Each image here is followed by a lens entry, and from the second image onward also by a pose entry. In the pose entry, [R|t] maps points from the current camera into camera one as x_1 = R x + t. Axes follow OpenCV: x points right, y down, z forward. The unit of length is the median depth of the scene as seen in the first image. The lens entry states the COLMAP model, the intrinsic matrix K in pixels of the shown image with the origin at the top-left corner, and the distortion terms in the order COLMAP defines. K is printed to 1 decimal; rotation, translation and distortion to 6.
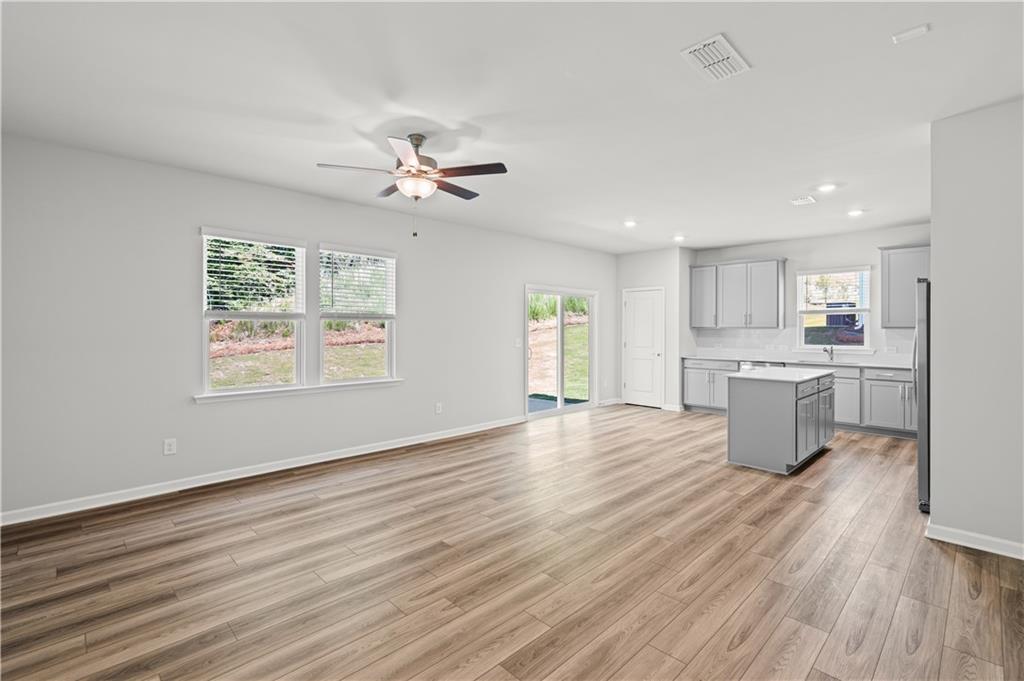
lens RADIAL K [[466.5, 0, 505.2], [0, 466.5, 327.1], [0, 0, 1]] dist [-0.007577, 0.002434]
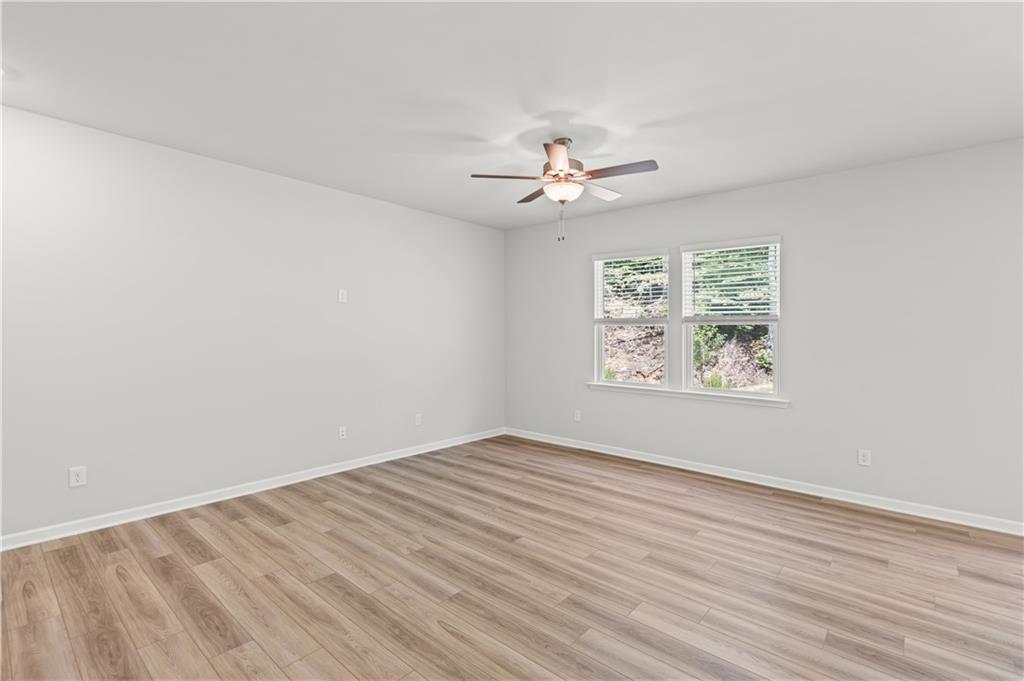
lens RADIAL K [[466.5, 0, 510.7], [0, 466.5, 339.4], [0, 0, 1]] dist [-0.007577, 0.002434]
pose [[0.087831, 0.013691, -0.996041, 0.561695], [-0.004888, 0.999899, 0.013314, 0.004184], [0.996123, 0.003699, 0.087889, 0.558235]]
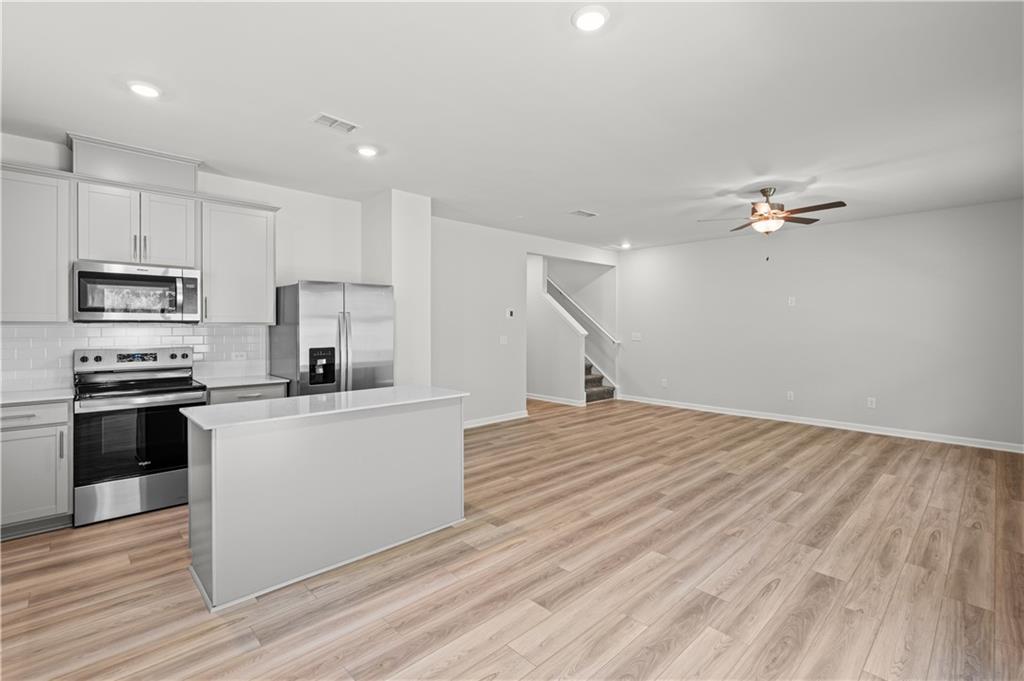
lens RADIAL K [[466.5, 0, 510.8], [0, 466.5, 333.2], [0, 0, 1]] dist [-0.007577, 0.002434]
pose [[-0.999999, -0.000726, 0.001006, 0.409835], [-0.000714, 0.999932, 0.011607, 0.009245], [-0.001014, 0.011606, -0.999932, 1.688267]]
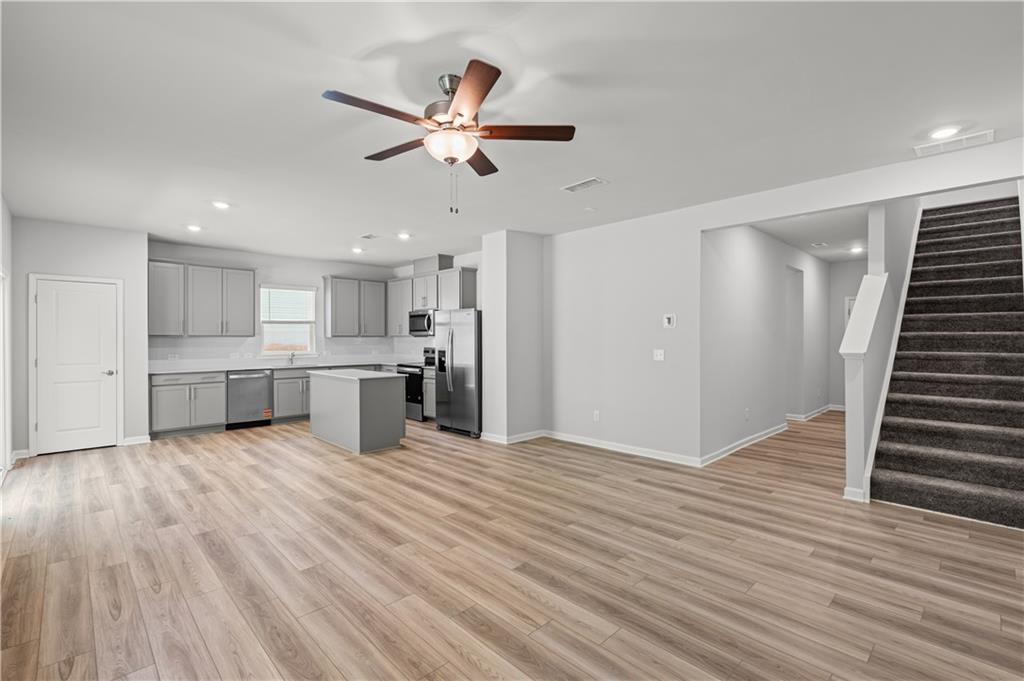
lens RADIAL K [[466.5, 0, 506.9], [0, 466.5, 343.3], [0, 0, 1]] dist [-0.007577, 0.002434]
pose [[0.005945, -0.014134, 0.999882, -0.657979], [-0.000923, 0.999900, 0.014140, 0.003329], [-0.999982, -0.001007, 0.005932, 0.637081]]
